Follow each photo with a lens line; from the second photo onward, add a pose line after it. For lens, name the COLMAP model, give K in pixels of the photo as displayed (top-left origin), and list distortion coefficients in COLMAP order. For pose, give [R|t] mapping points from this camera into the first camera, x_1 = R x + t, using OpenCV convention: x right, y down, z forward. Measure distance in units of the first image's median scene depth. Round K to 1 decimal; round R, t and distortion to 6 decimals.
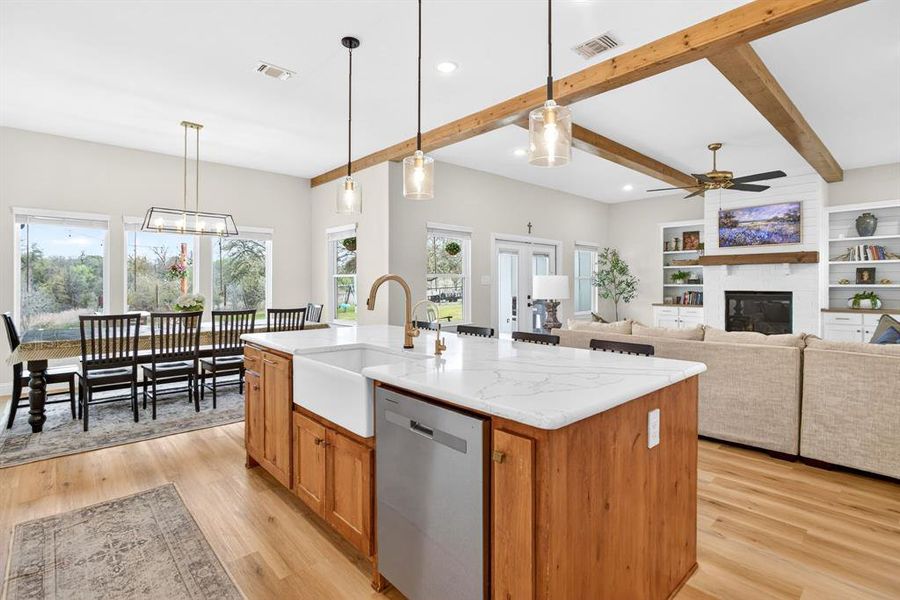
lens RADIAL K [[443.9, 0, 463.5], [0, 443.9, 284.4], [0, 0, 1]] dist [-0.013846, 0.000961]
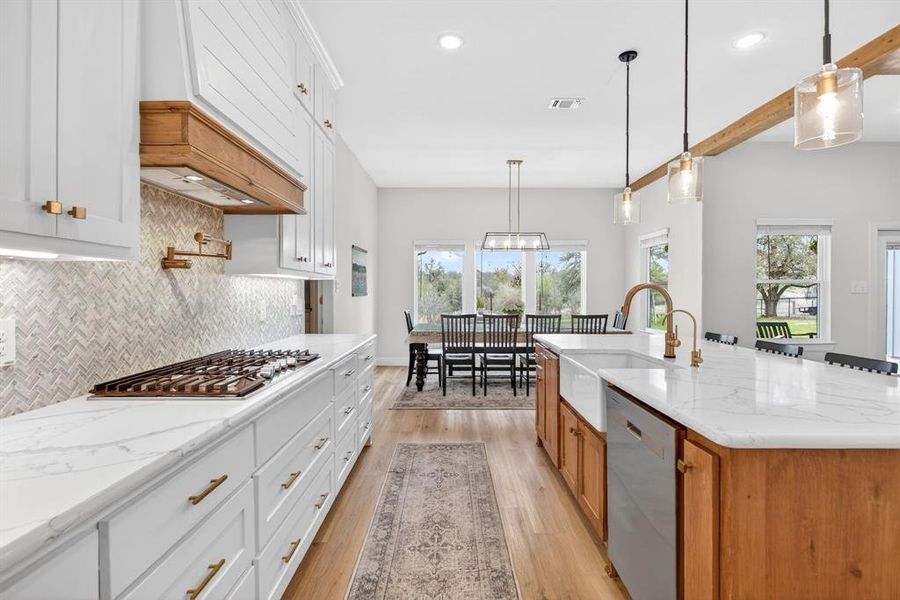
lens RADIAL K [[443.9, 0, 444.1], [0, 443.9, 295.2], [0, 0, 1]] dist [-0.013846, 0.000961]
pose [[0.721512, 0.004808, -0.692385, 0.180147], [0.000245, 0.999974, 0.007200, -0.001906], [0.692402, -0.005364, 0.721492, -0.042925]]
